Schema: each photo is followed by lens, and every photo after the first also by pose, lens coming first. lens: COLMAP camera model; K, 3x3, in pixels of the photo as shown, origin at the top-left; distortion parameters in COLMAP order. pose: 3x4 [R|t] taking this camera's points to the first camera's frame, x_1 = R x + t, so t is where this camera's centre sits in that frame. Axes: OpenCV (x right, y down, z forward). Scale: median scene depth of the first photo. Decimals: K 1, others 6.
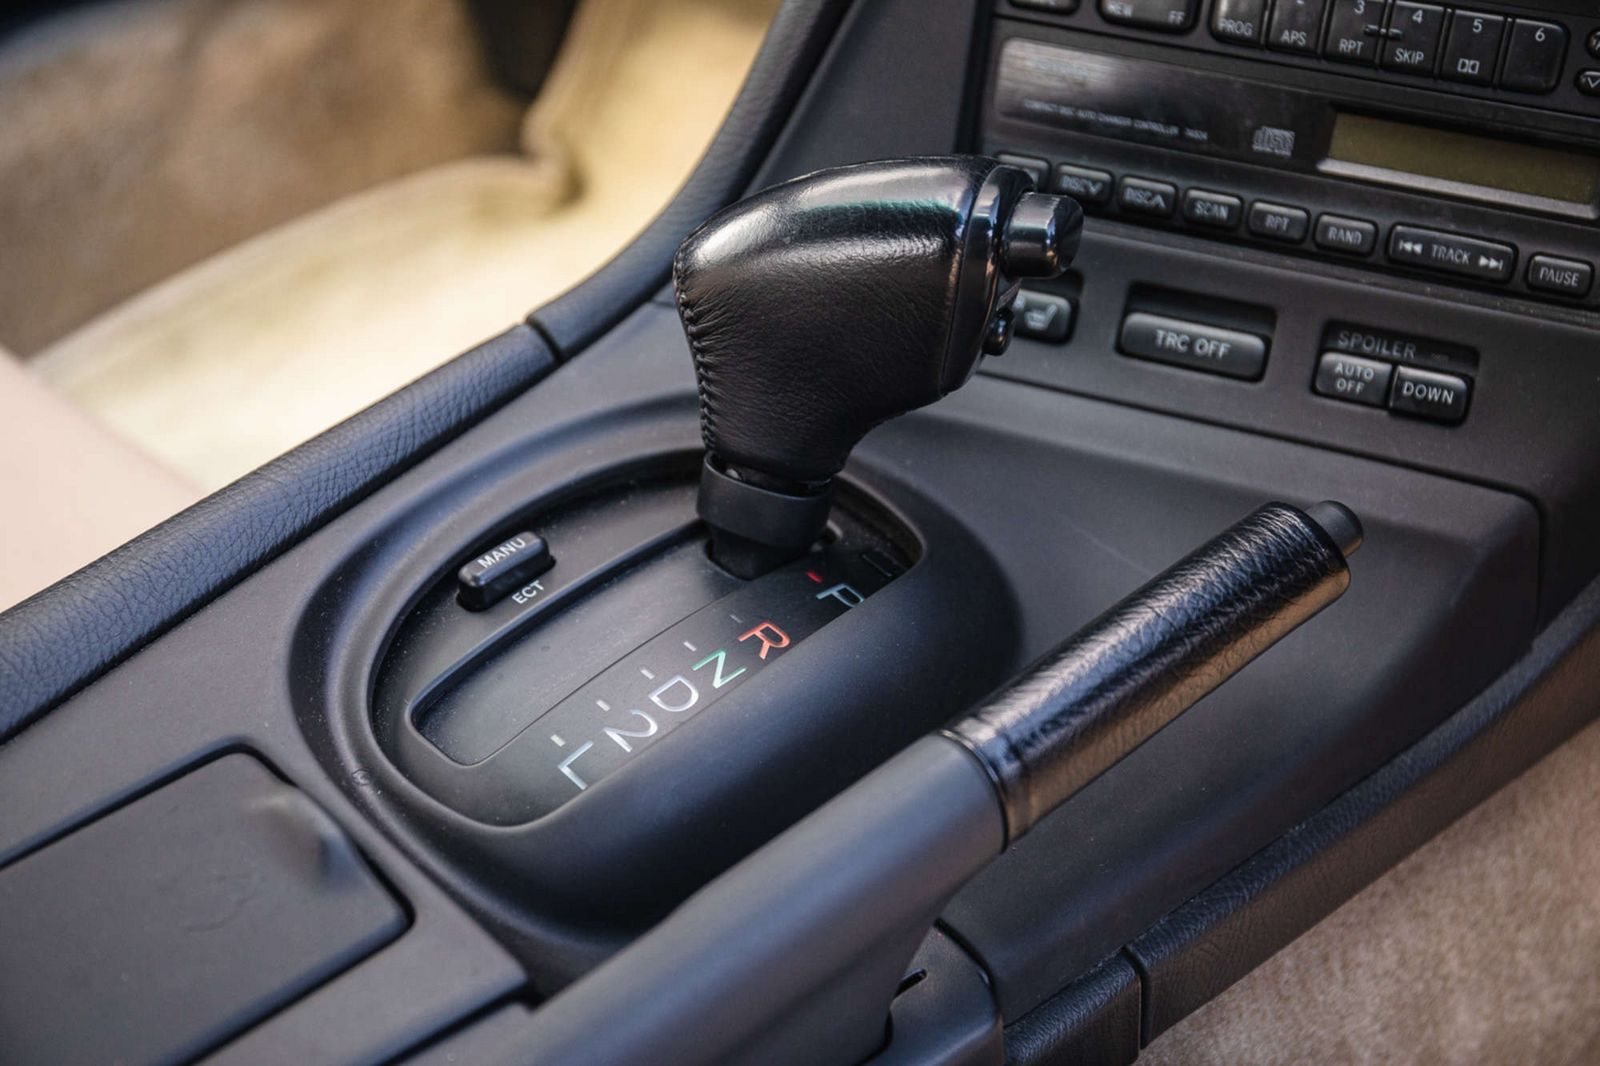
lens RADIAL K [[2265.6, 0, 795.3], [0, 2265.6, 557.9], [0, 0, 1]] dist [0.027518, 0.013936]
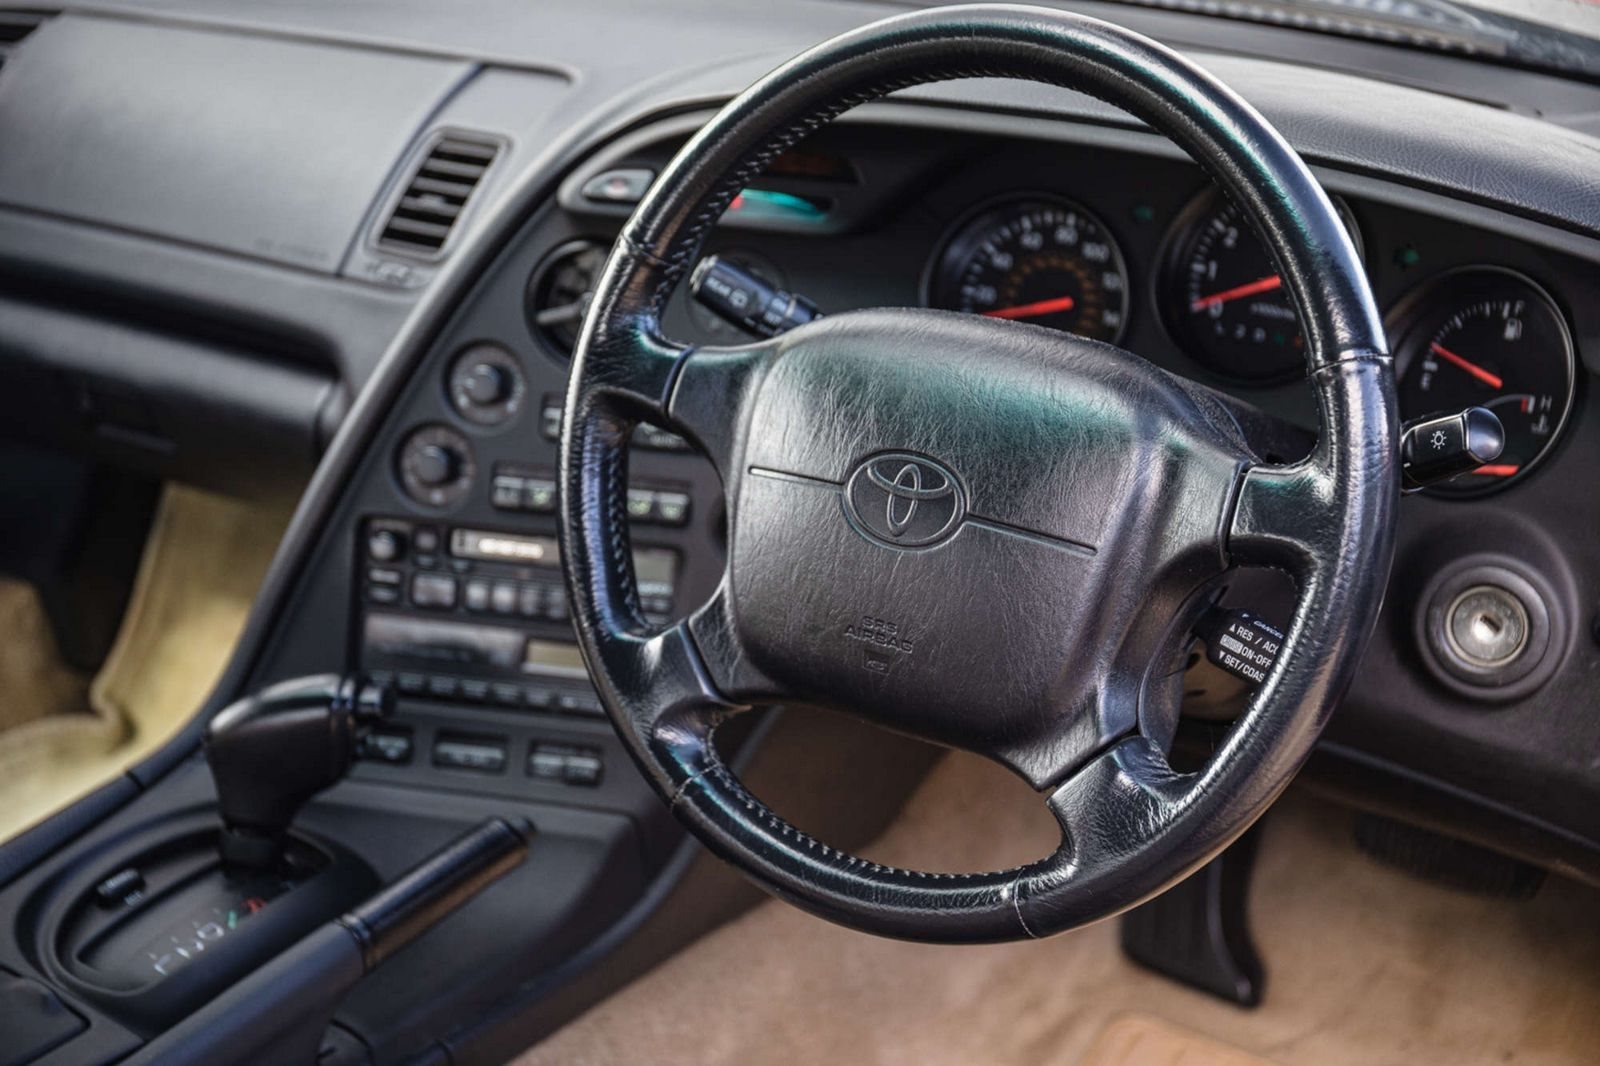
lens RADIAL K [[2398.5, 0, 800.0], [0, 2398.5, 533.0], [0, 0, 1]] dist [0.043532, 0.171910]
pose [[0.979203, -0.054084, 0.195544, 0.057433], [0.101492, 0.965130, -0.241297, 0.263311], [-0.175675, 0.256125, 0.950546, -1.156058]]
